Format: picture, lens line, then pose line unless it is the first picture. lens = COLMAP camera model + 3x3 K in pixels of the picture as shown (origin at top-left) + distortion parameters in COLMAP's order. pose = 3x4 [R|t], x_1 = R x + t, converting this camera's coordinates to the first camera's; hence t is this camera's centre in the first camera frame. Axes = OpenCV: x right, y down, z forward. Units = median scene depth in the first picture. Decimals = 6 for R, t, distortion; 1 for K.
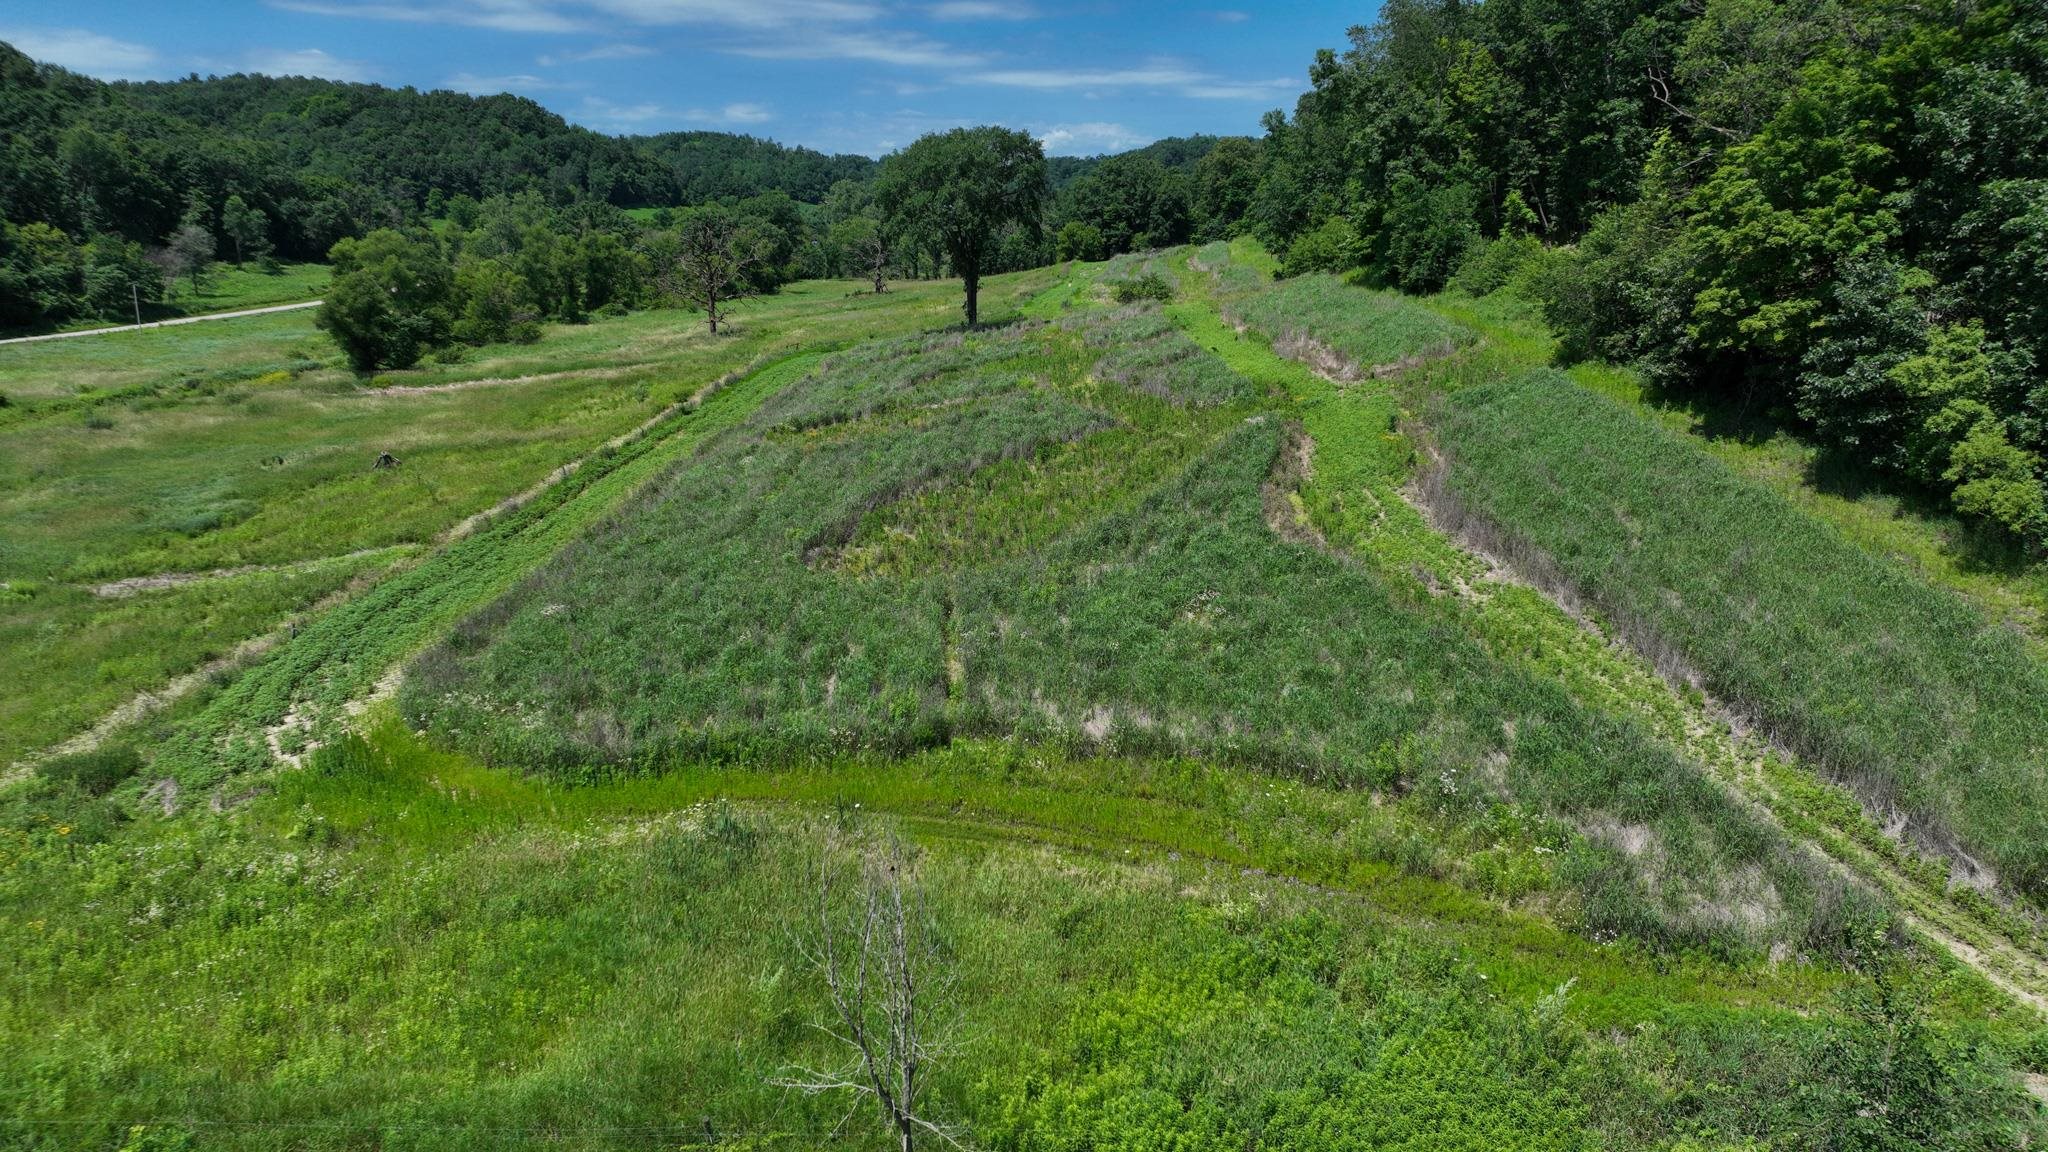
lens RADIAL K [[1411.0, 0, 1024.2], [0, 1411.0, 576.6], [0, 0, 1]] dist [0.004247, -0.000393]
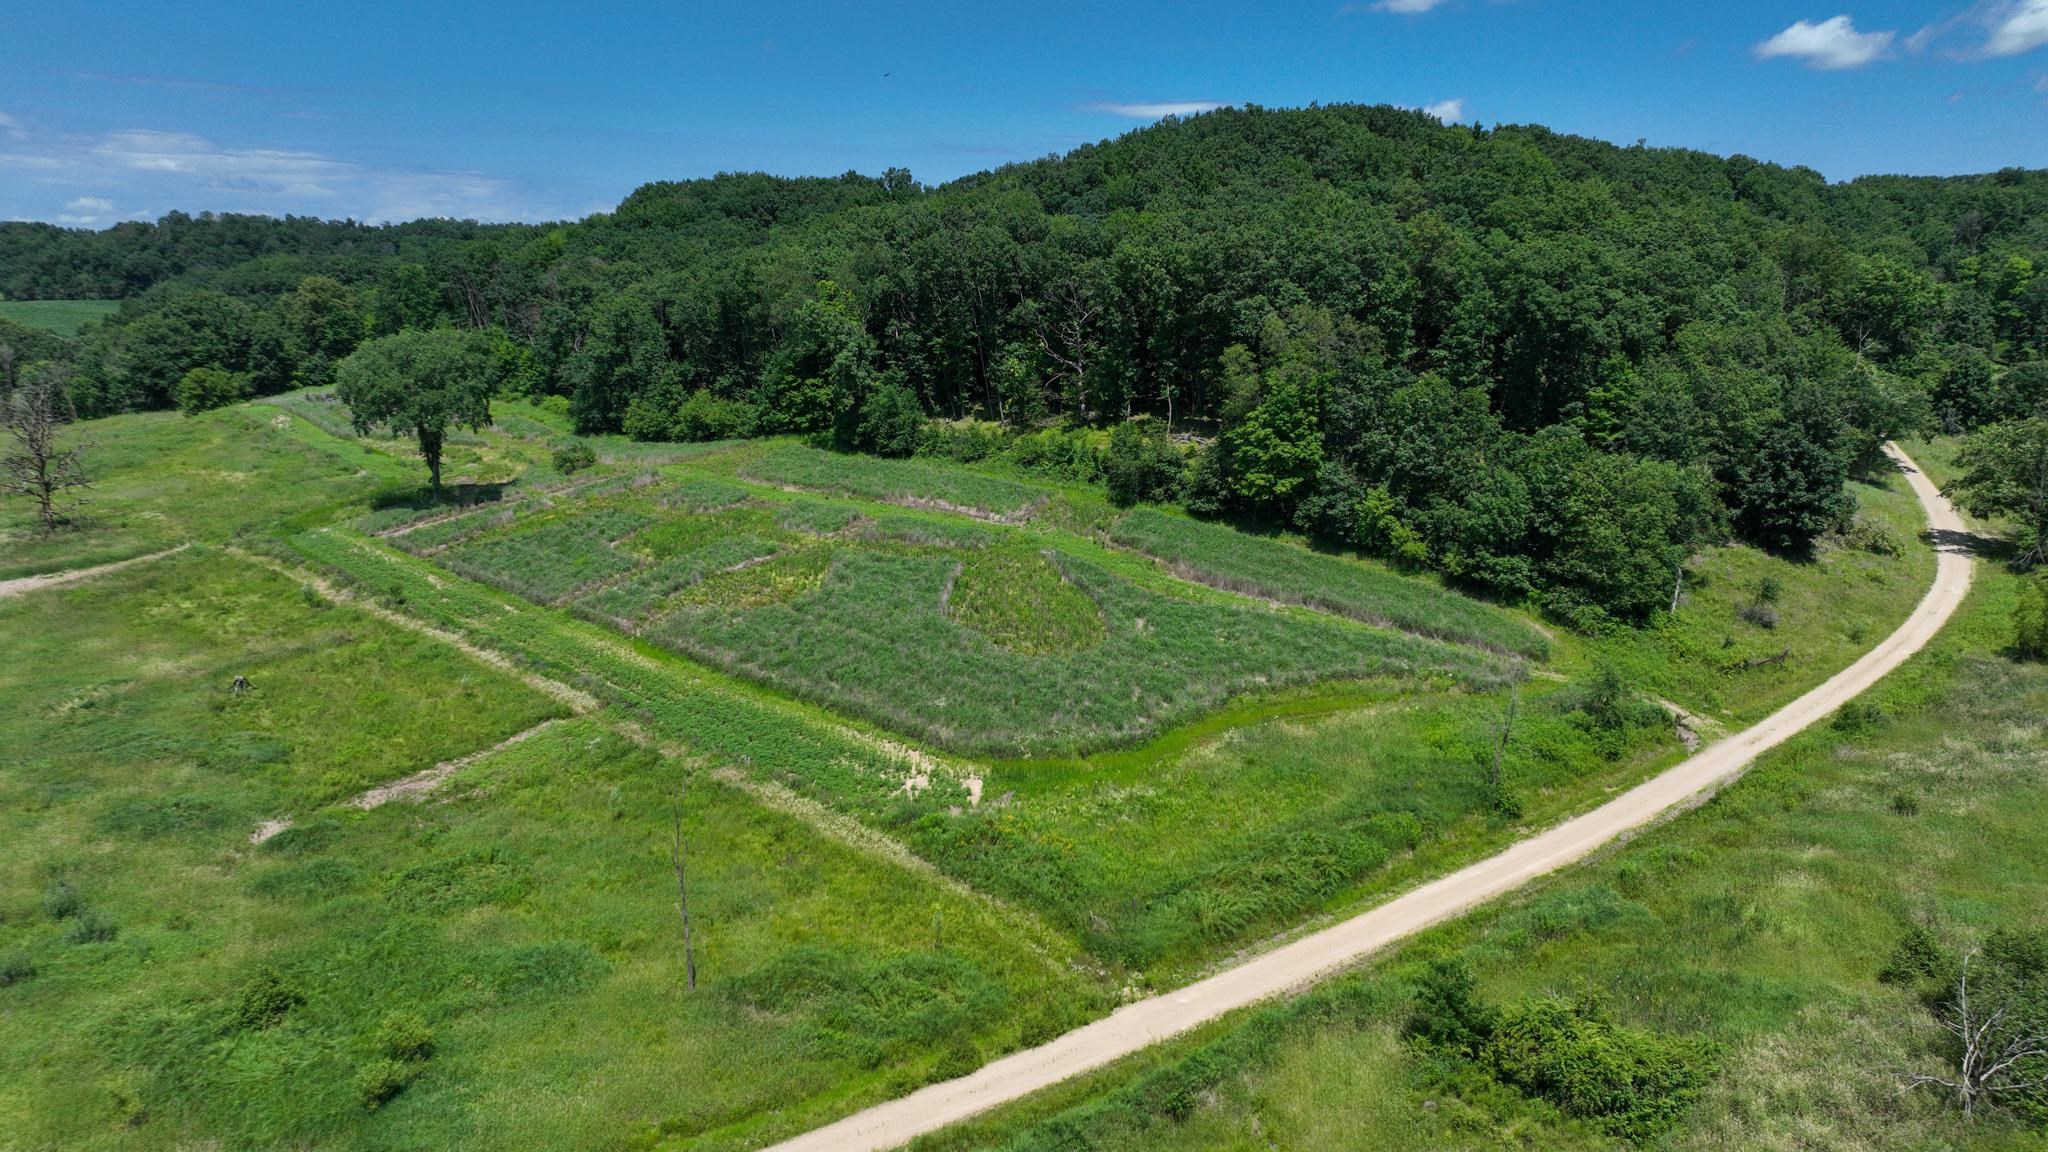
lens RADIAL K [[1411.0, 0, 1025.6], [0, 1411.0, 570.2], [0, 0, 1]] dist [0.004247, -0.000393]
pose [[0.685664, -0.138901, 0.714543, -0.291130], [0.178354, 0.983761, 0.020089, -0.032034], [-0.705730, 0.113668, 0.699303, -0.069122]]
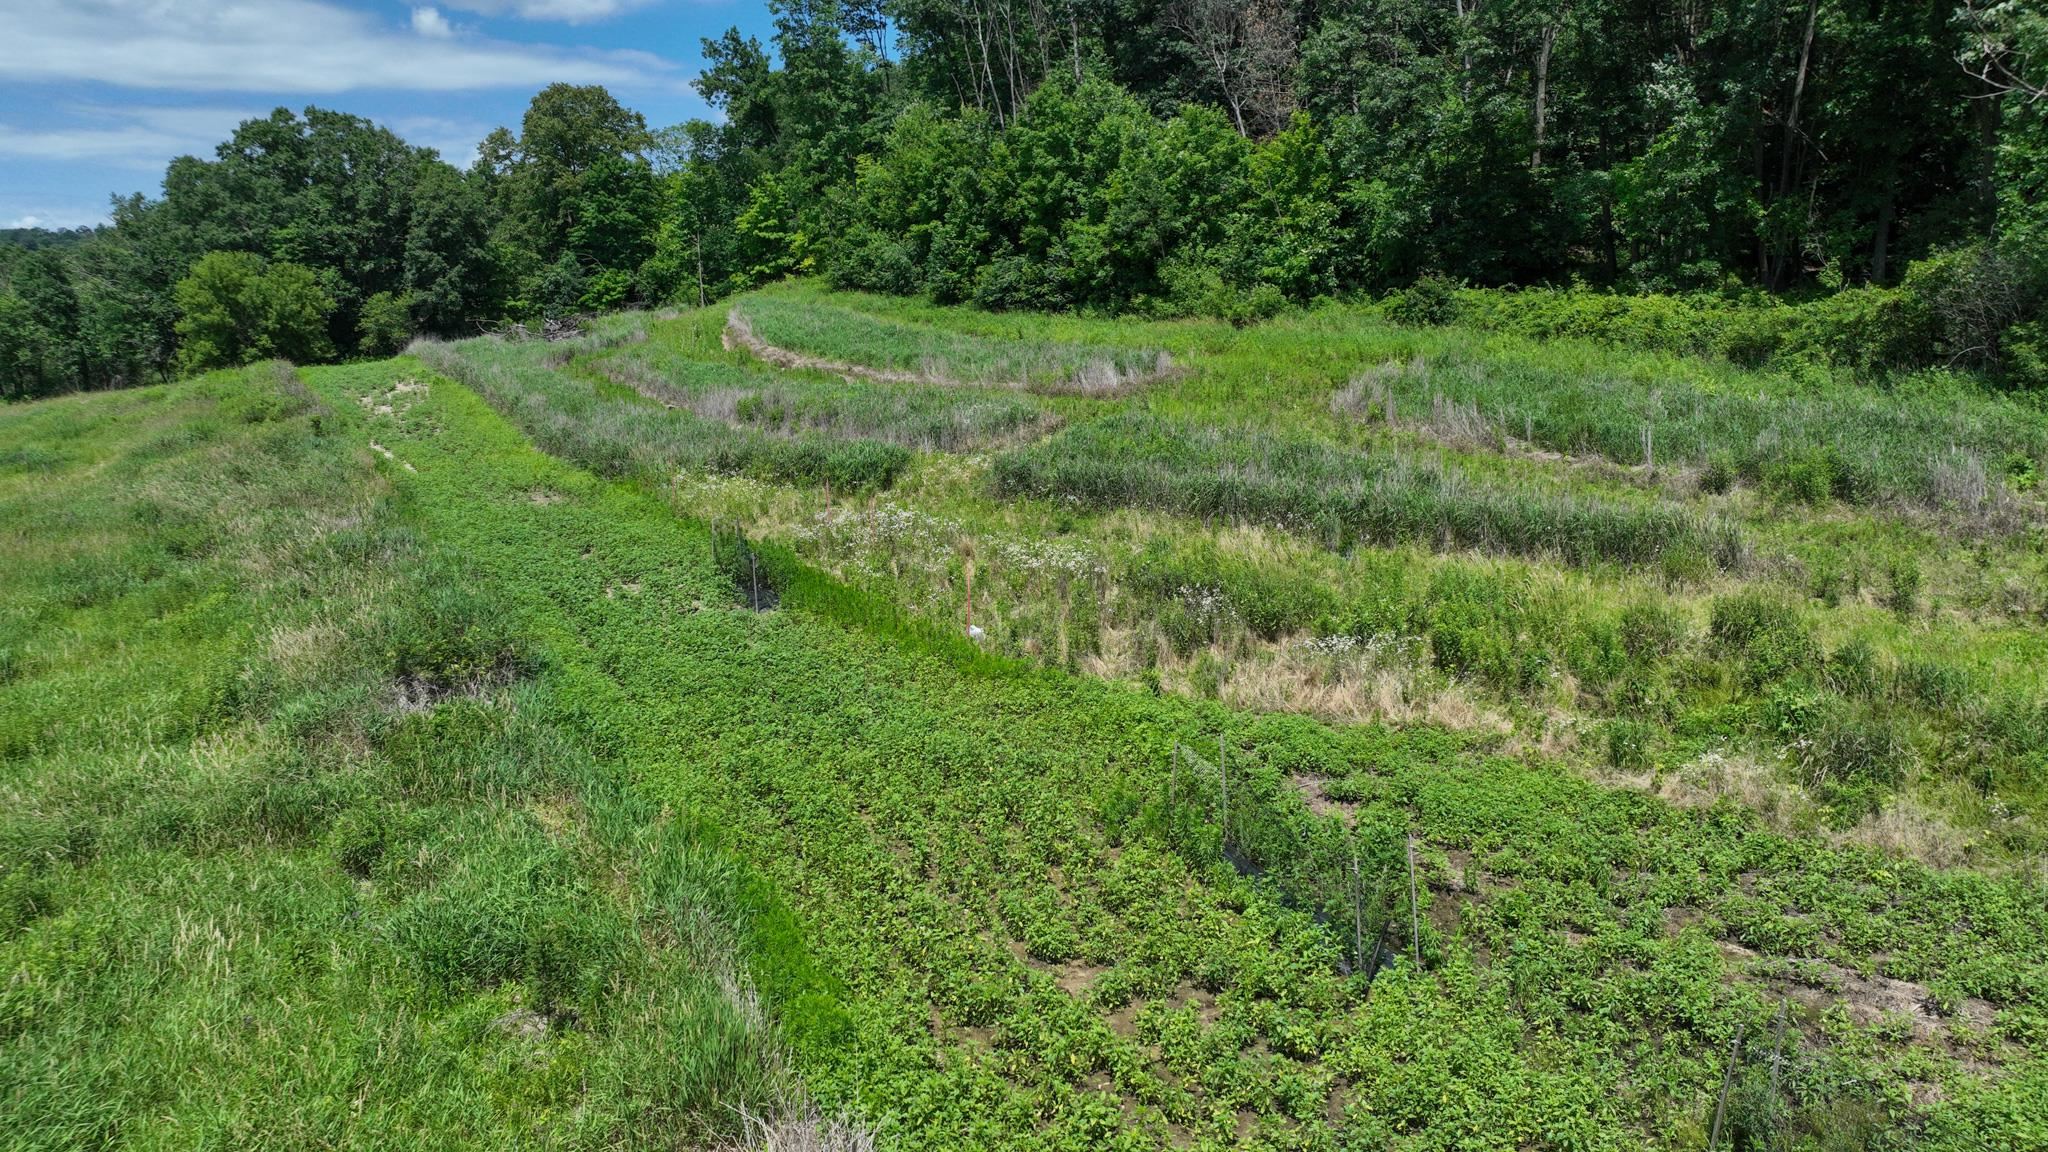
lens RADIAL K [[1411.0, 0, 1024.4], [0, 1411.0, 579.9], [0, 0, 1]] dist [0.004247, -0.000393]
pose [[0.800741, -0.111570, 0.588529, -0.020538], [0.148597, 0.988788, -0.014730, -0.139701], [-0.580287, 0.099248, 0.808342, 0.622405]]
